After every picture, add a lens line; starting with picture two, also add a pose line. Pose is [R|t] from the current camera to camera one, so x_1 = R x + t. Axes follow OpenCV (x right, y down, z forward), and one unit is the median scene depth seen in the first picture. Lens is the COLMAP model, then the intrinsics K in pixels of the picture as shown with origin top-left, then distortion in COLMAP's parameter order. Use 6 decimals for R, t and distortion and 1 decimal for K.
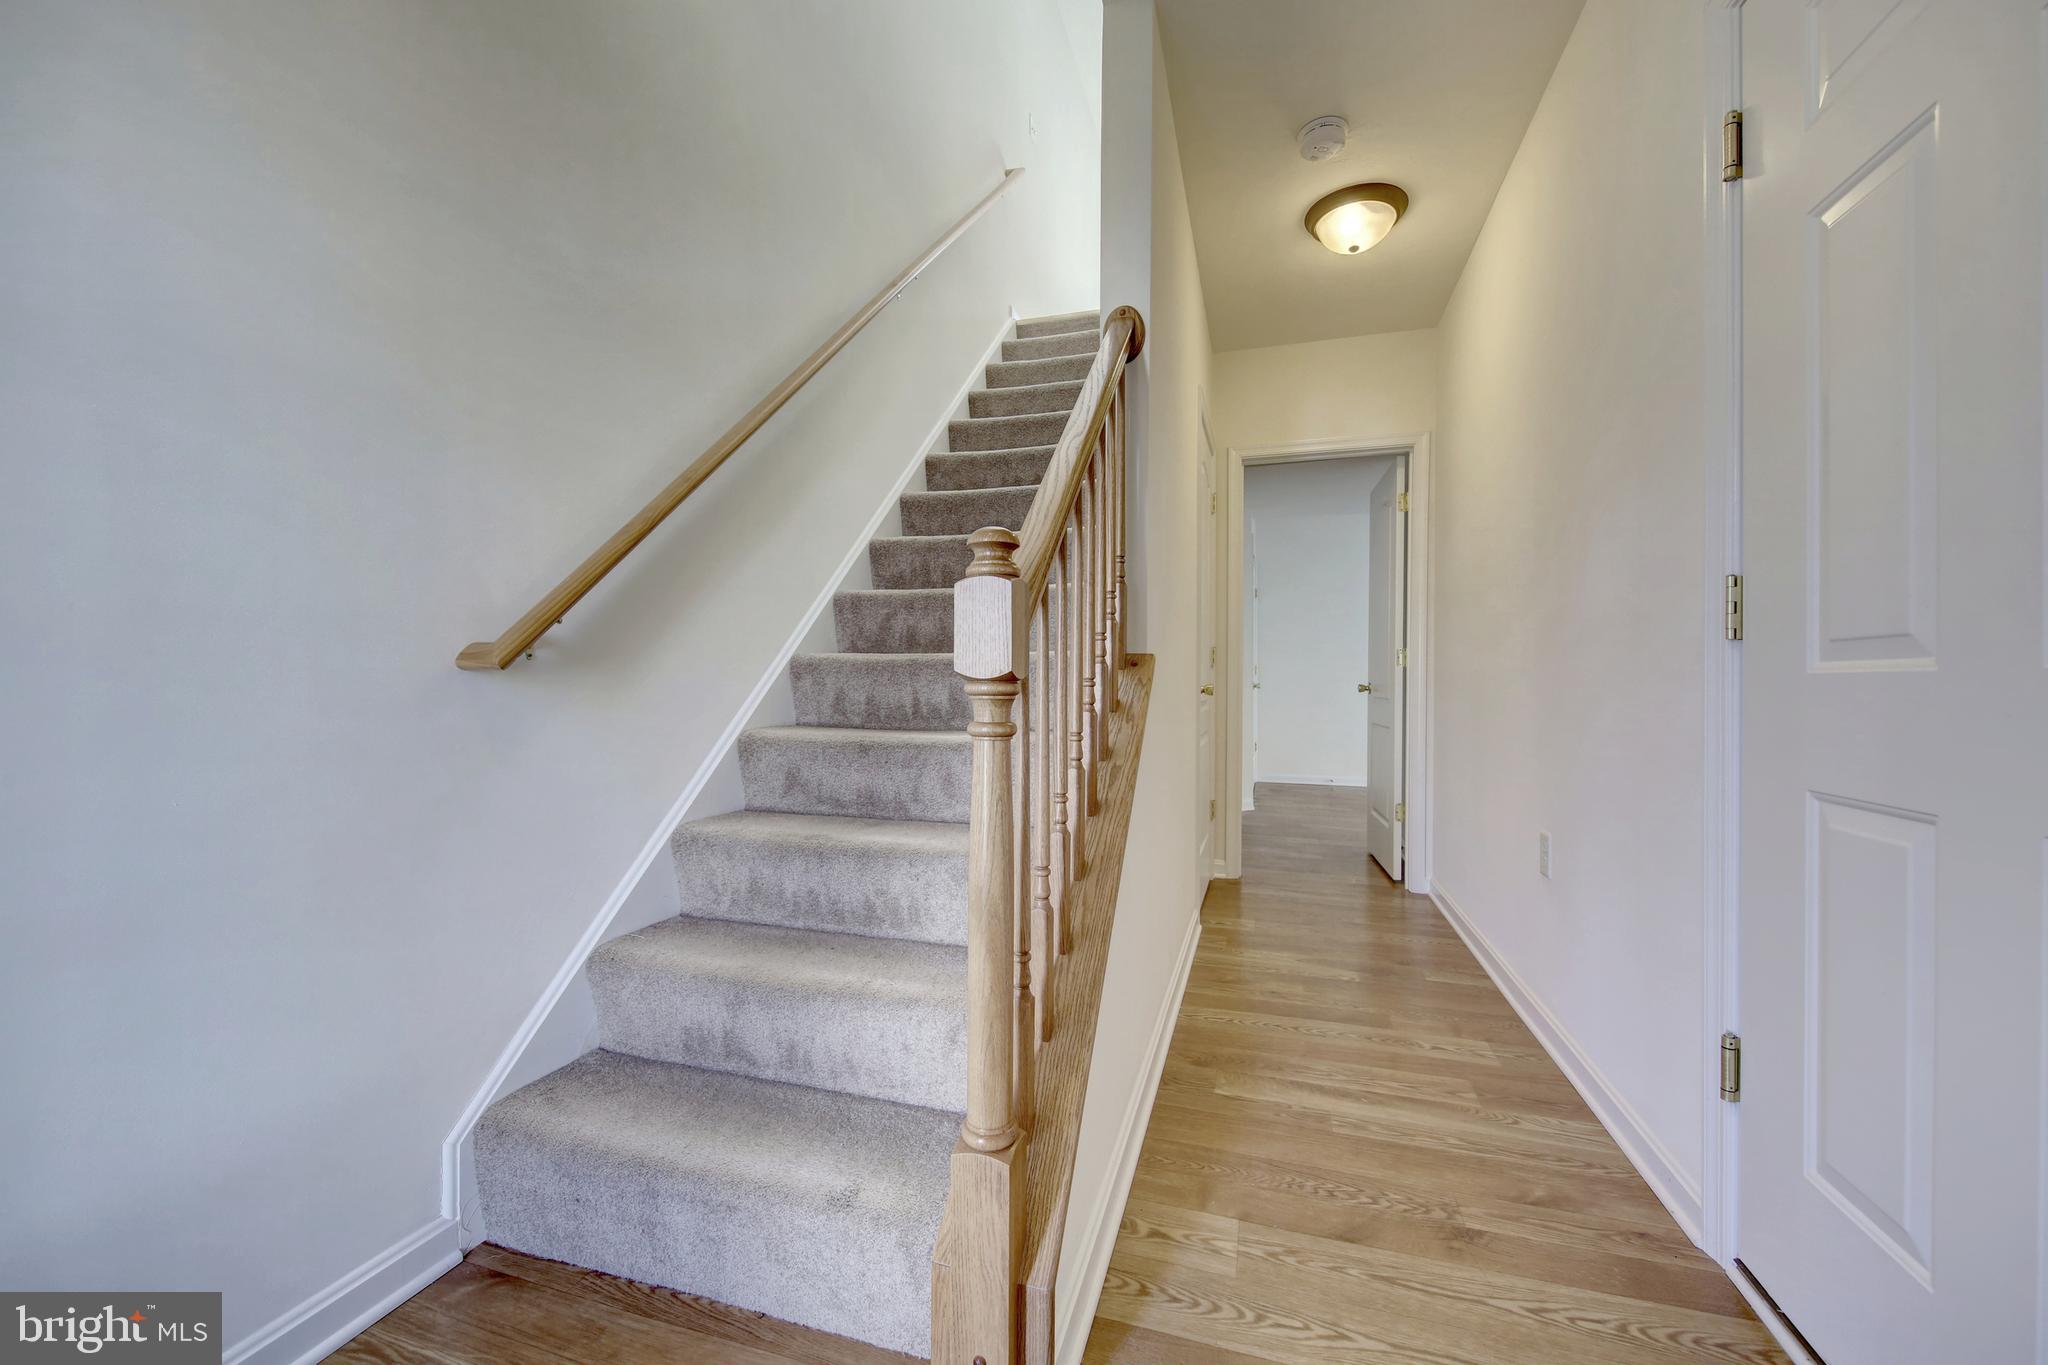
lens RADIAL K [[823.1, 0, 1011.5], [0, 823.1, 677.8], [0, 0, 1]] dist [-0.001816, -0.000226]
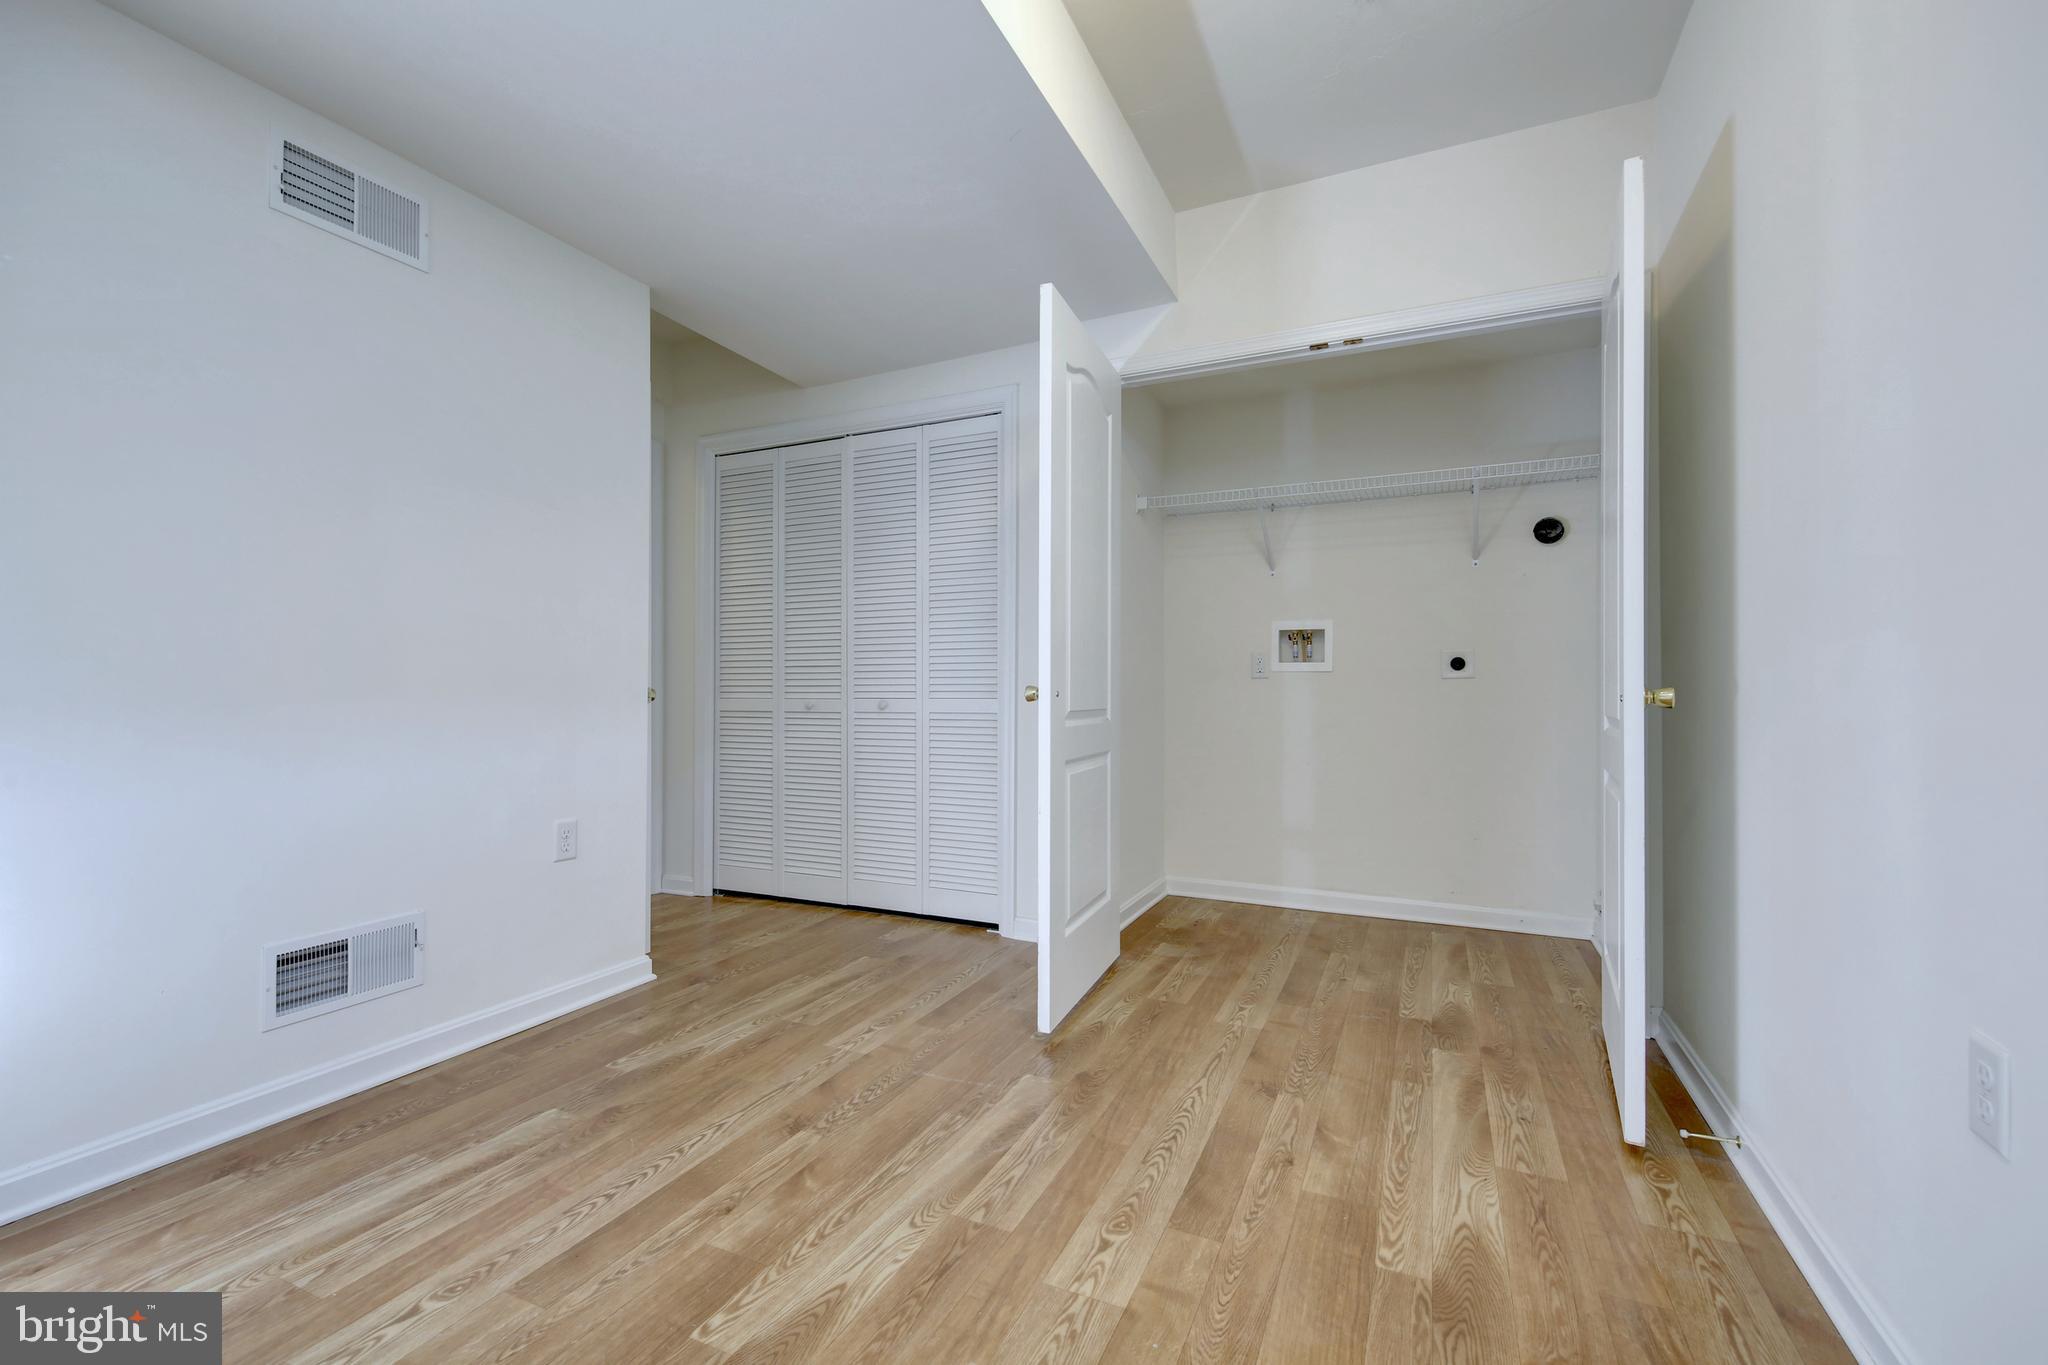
lens RADIAL K [[860.4, 0, 1017.0], [0, 860.4, 682.3], [0, 0, 1]] dist [0.014230, 0.000318]
pose [[-0.145676, -0.004479, -0.989322, 1.388400], [-0.005705, 0.999977, -0.003687, -0.010101], [0.989316, 0.005107, -0.145698, 1.158628]]
